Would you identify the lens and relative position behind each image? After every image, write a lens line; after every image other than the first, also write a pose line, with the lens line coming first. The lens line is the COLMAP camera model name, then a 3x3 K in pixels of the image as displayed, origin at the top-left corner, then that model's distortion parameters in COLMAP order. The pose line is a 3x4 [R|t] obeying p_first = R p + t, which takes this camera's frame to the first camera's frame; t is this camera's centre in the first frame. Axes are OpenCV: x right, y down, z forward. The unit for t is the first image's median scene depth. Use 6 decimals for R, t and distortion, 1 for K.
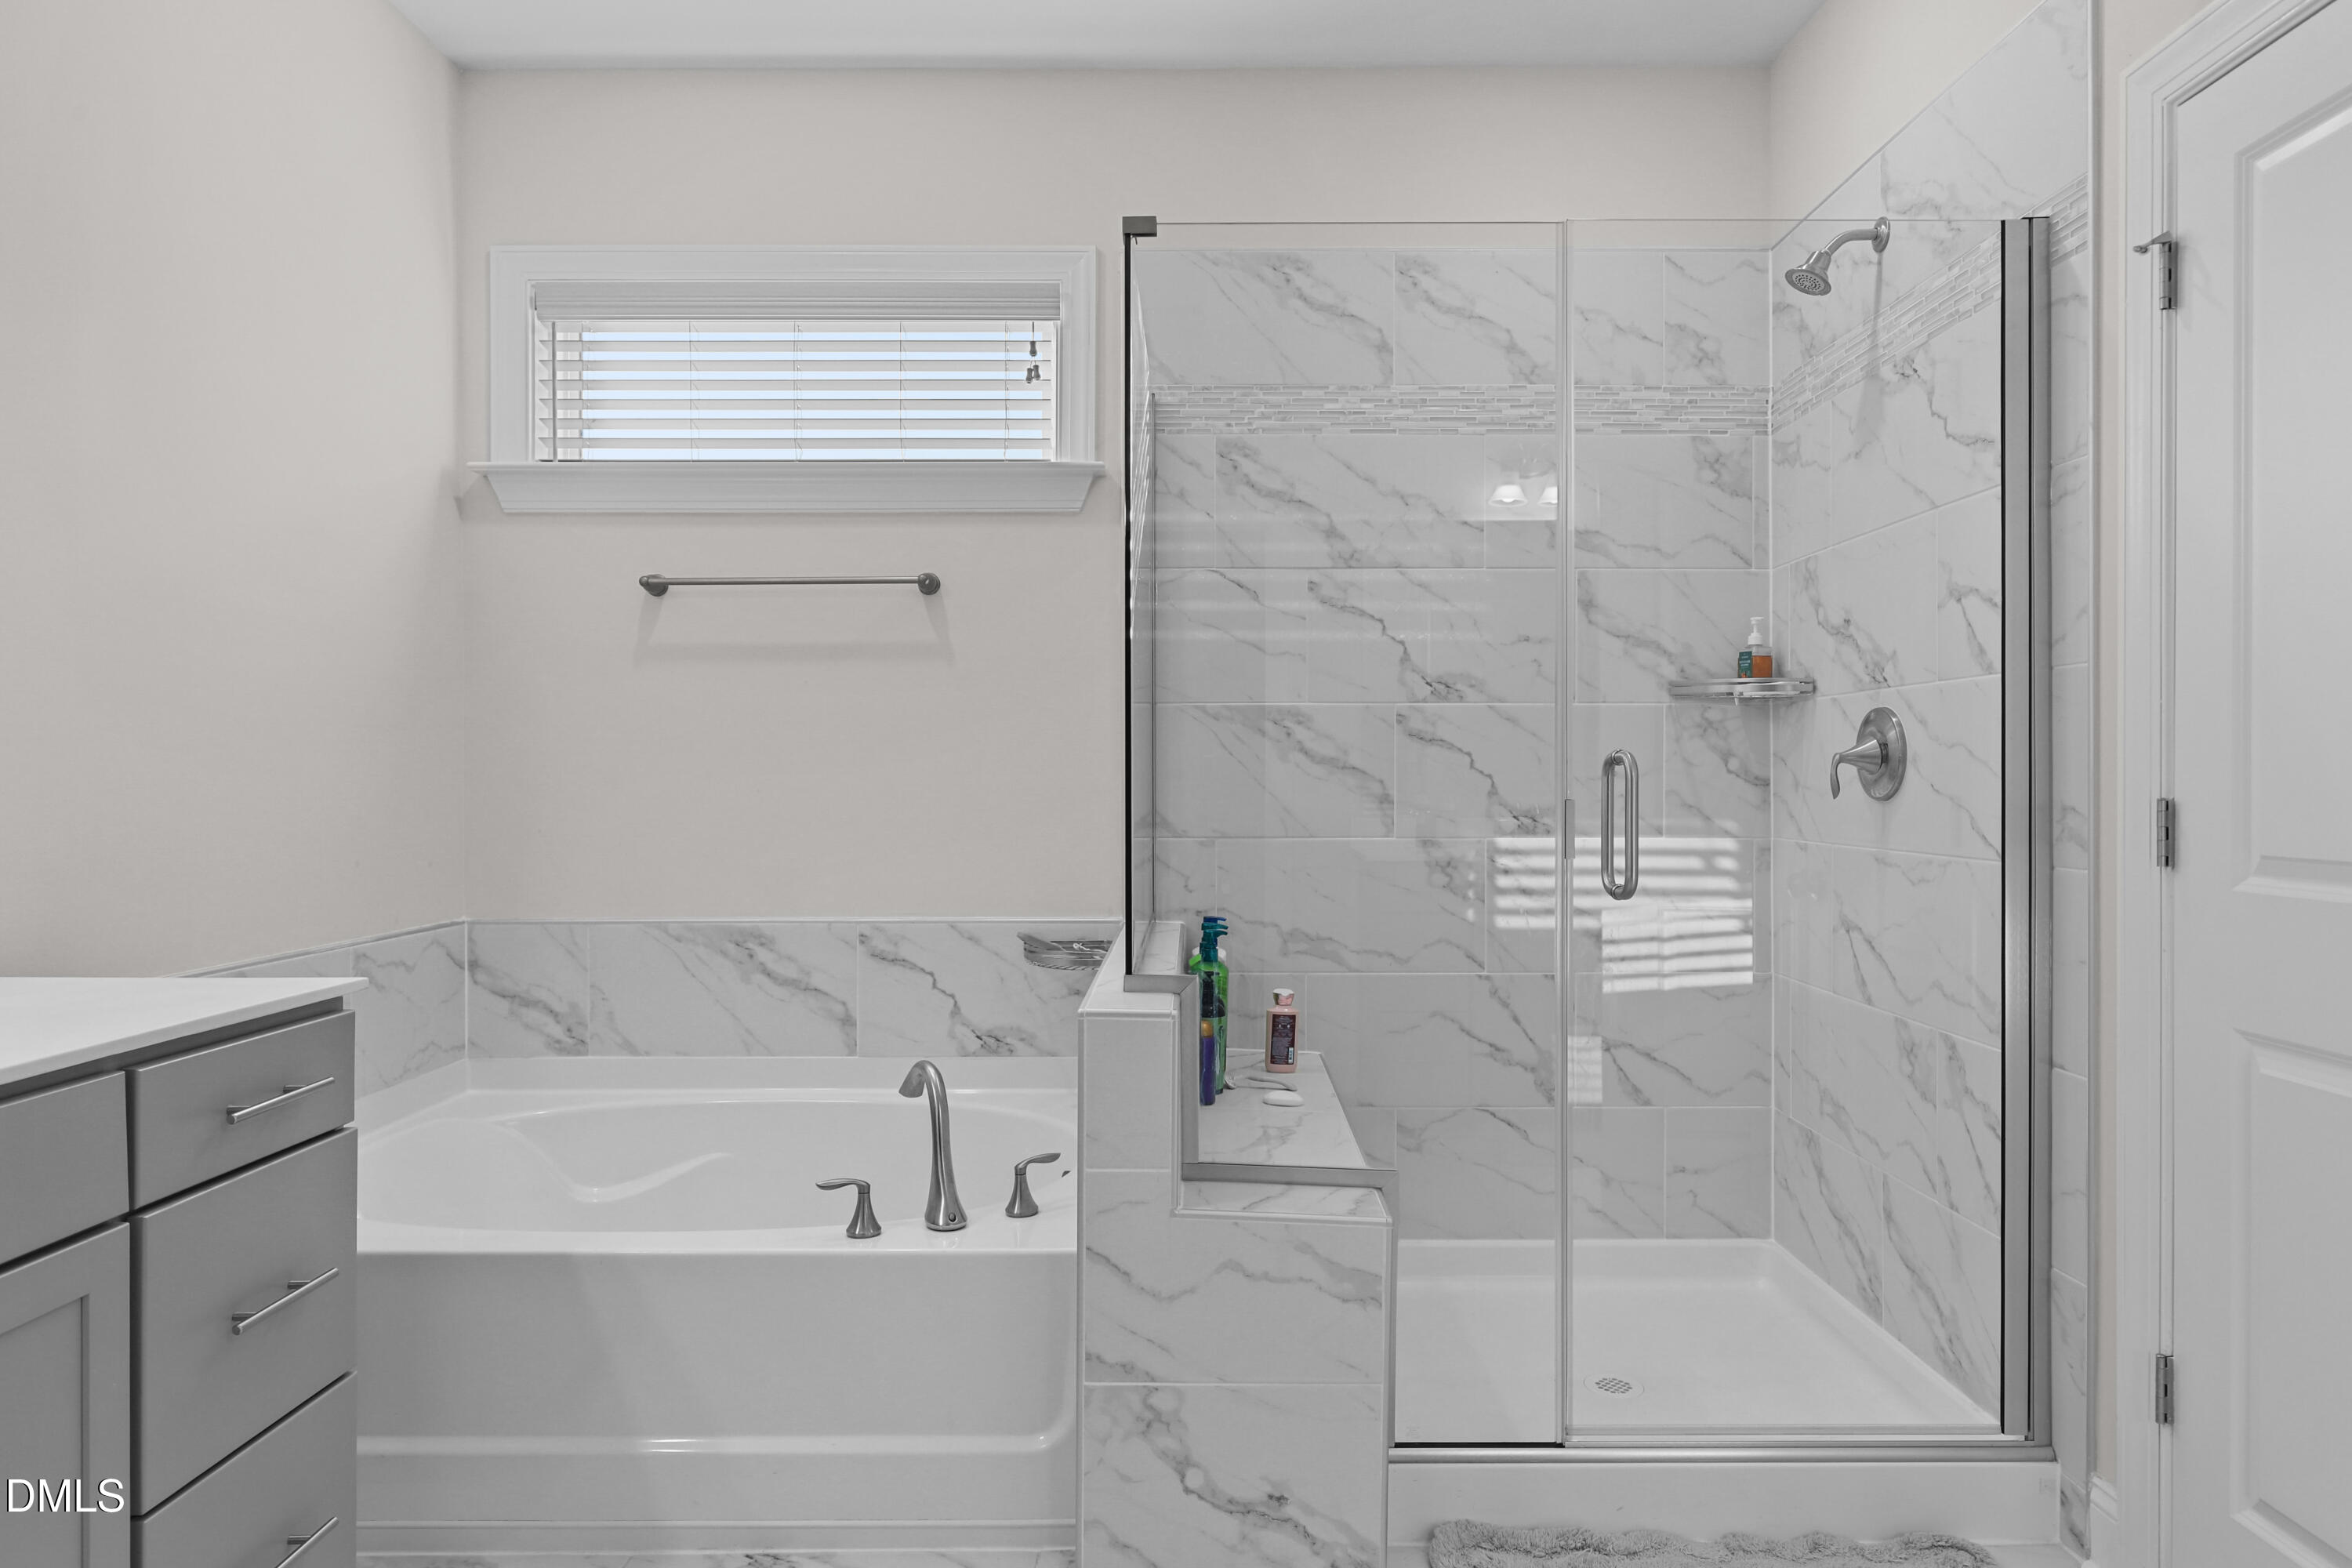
lens RADIAL K [[1390.8, 0, 1181.1], [0, 1390.8, 782.7], [0, 0, 1]] dist [-0.014144, 0.001520]
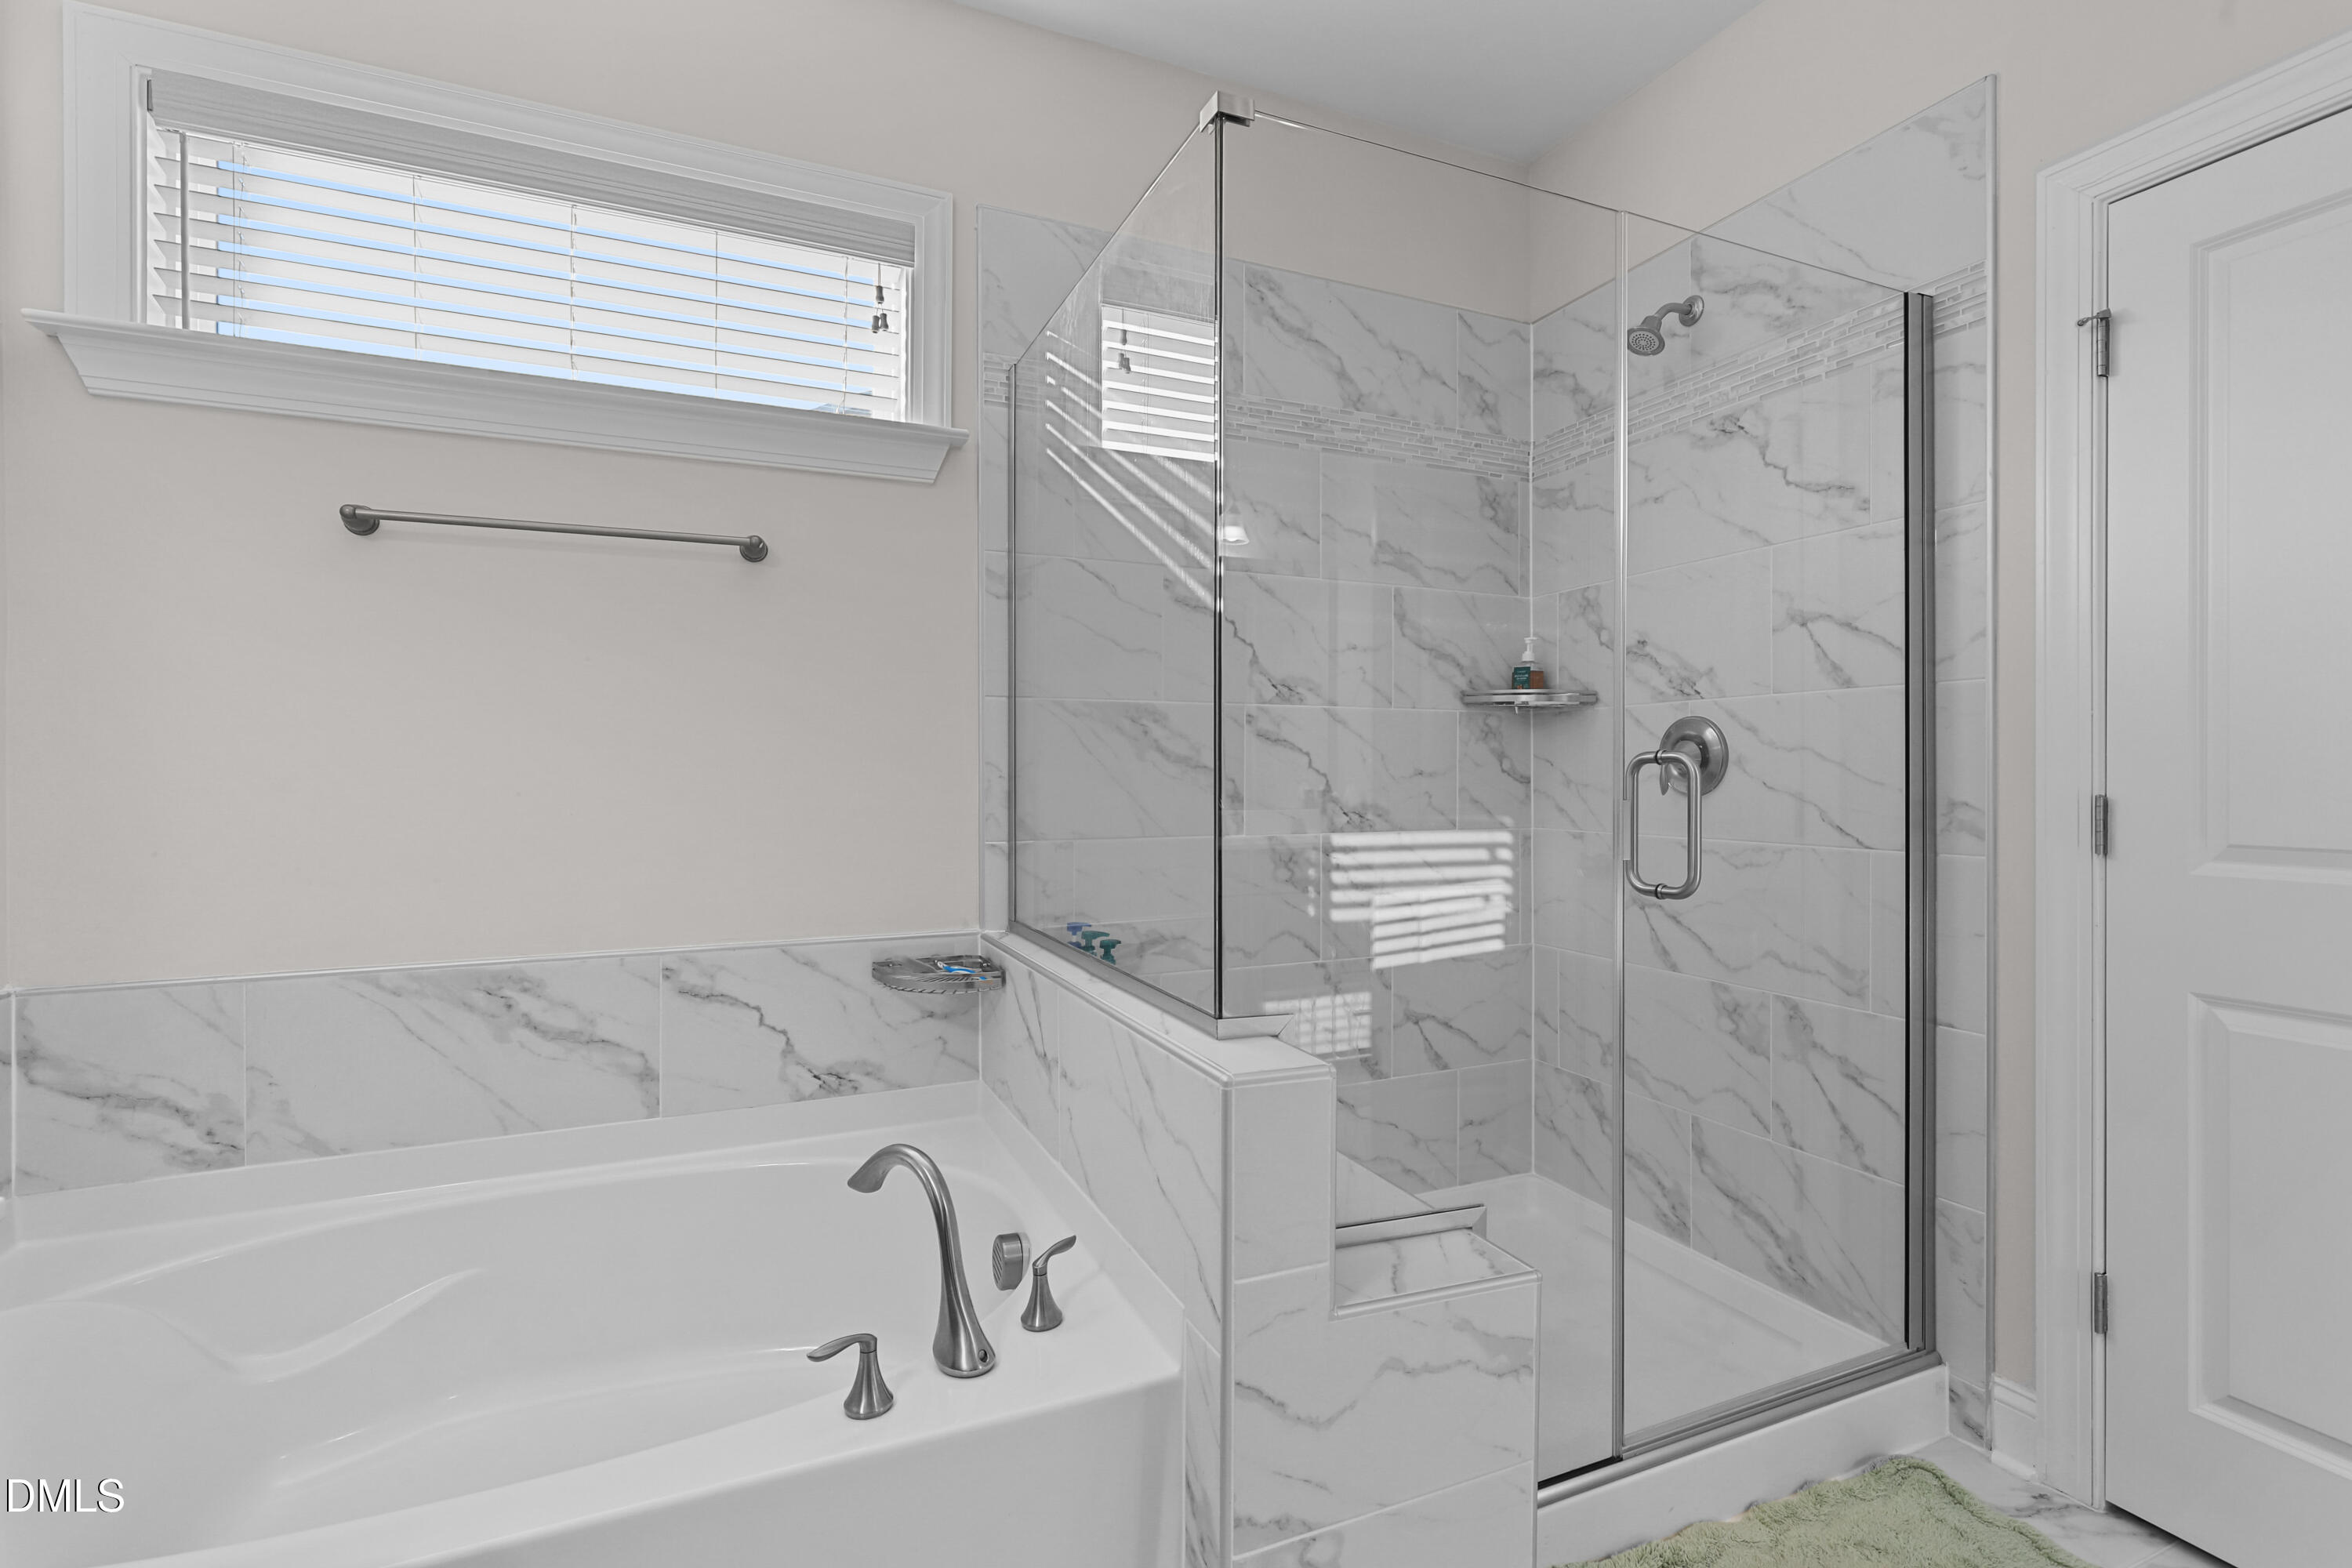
lens RADIAL K [[1083.0, 0, 1177.9], [0, 1083.0, 774.5], [0, 0, 1]] dist [-0.004649, -0.000021]
pose [[0.909086, -0.000196, 0.416609, -0.225486], [0.001714, 0.999993, -0.003271, -0.002698], [-0.416606, 0.003687, 0.909080, 0.297663]]
